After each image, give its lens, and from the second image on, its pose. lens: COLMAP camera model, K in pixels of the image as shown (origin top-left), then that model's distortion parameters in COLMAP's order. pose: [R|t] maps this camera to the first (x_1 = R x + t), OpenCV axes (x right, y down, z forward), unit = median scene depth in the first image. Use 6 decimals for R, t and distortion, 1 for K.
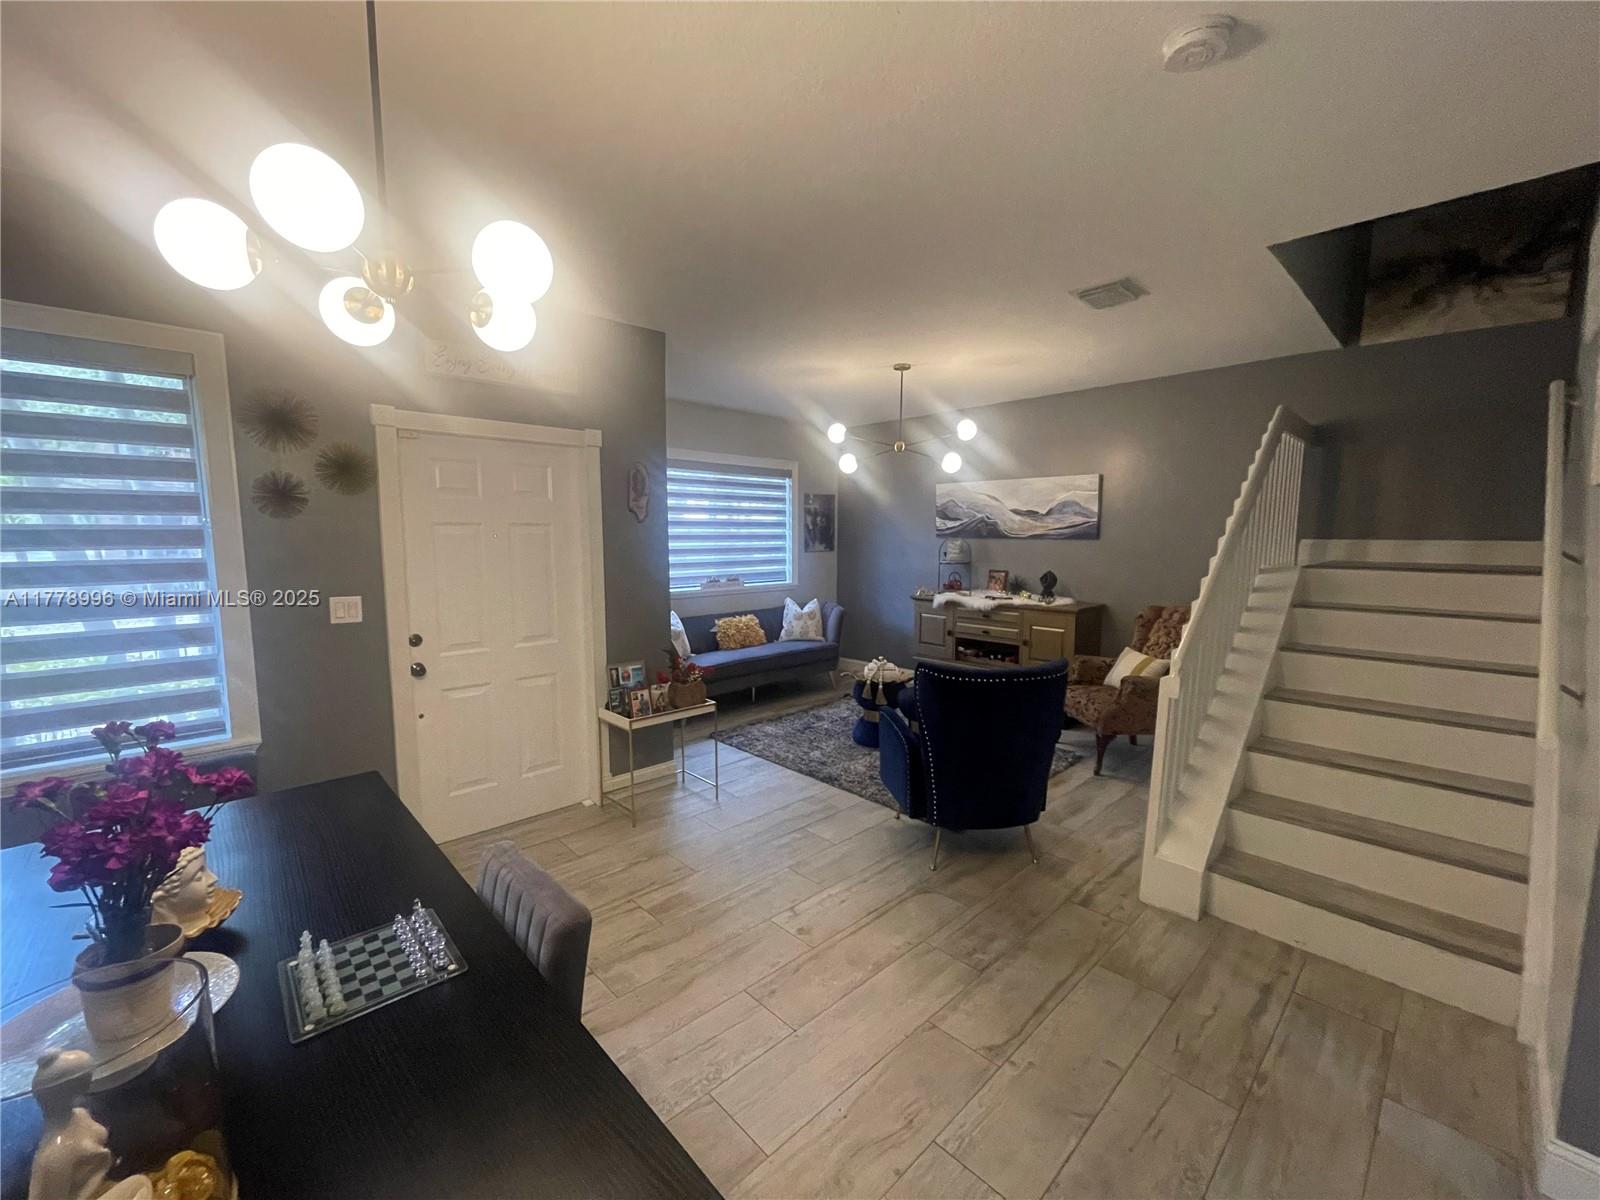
lens RADIAL K [[640.9, 0, 797.9], [0, 640.9, 605.7], [0, 0, 1]] dist [0.000034, 0.000004]
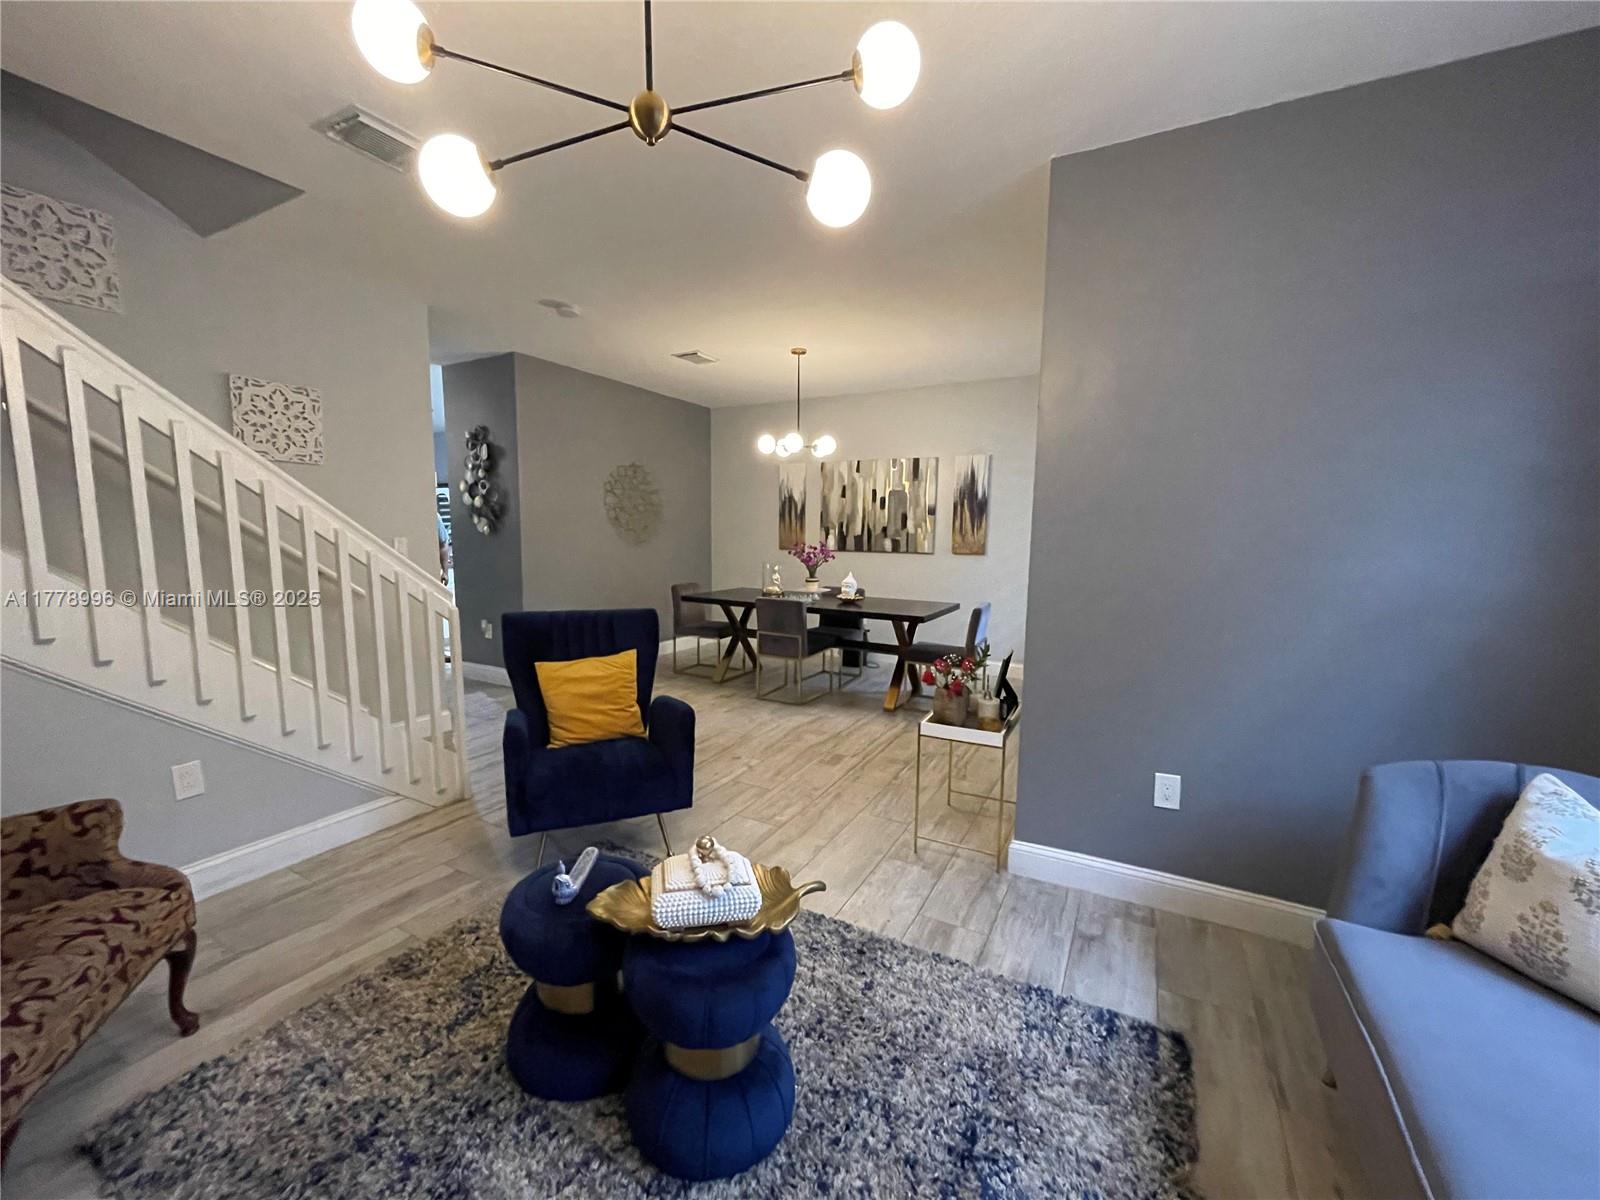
lens RADIAL K [[640.9, 0, 802.2], [0, 640.9, 602.6], [0, 0, 1]] dist [0.000034, 0.000004]
pose [[-0.947117, 0.027713, -0.319689, 0.267848], [-0.045776, 0.974406, 0.220086, -0.161317], [0.317606, 0.223081, -0.921608, 1.863817]]
